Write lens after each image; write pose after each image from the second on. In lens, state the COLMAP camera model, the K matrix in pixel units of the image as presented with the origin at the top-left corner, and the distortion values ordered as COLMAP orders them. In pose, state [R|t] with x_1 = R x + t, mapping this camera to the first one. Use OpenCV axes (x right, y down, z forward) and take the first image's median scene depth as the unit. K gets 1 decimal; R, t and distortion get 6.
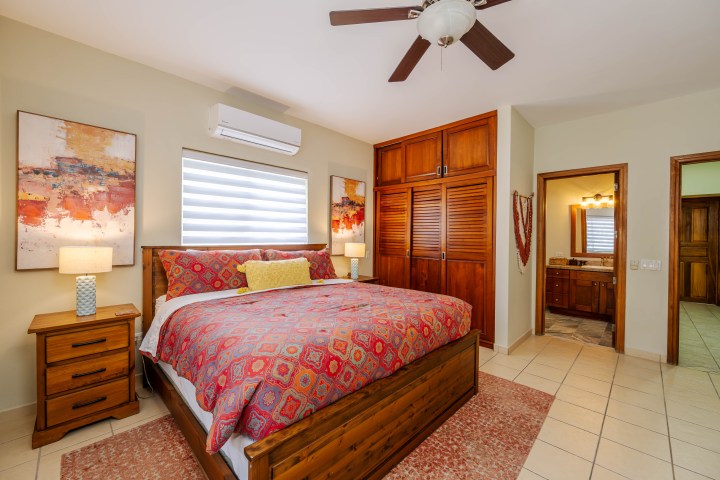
lens RADIAL K [[295.2, 0, 368.8], [0, 295.2, 235.1], [0, 0, 1]] dist [-0.003047, -0.000978]
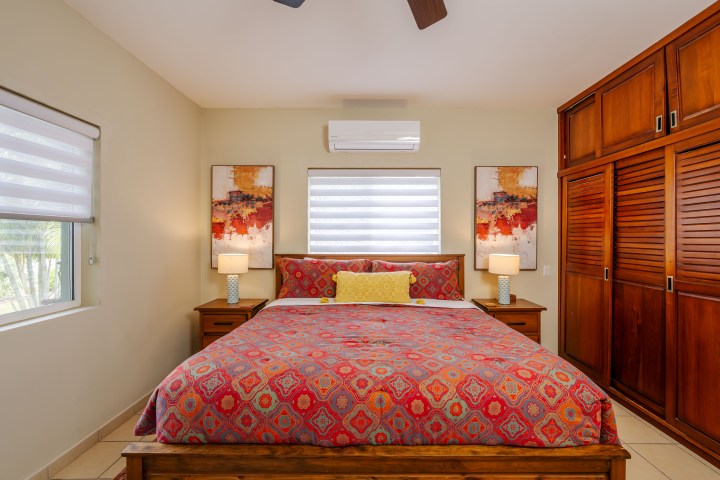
lens RADIAL K [[315.2, 0, 353.5], [0, 315.2, 238.0], [0, 0, 1]] dist [-0.005116, -0.000386]
pose [[0.682683, -0.009812, -0.730648, 0.372570], [0.008517, 0.999949, -0.005470, -0.016830], [0.730665, -0.002488, 0.682732, 0.284937]]
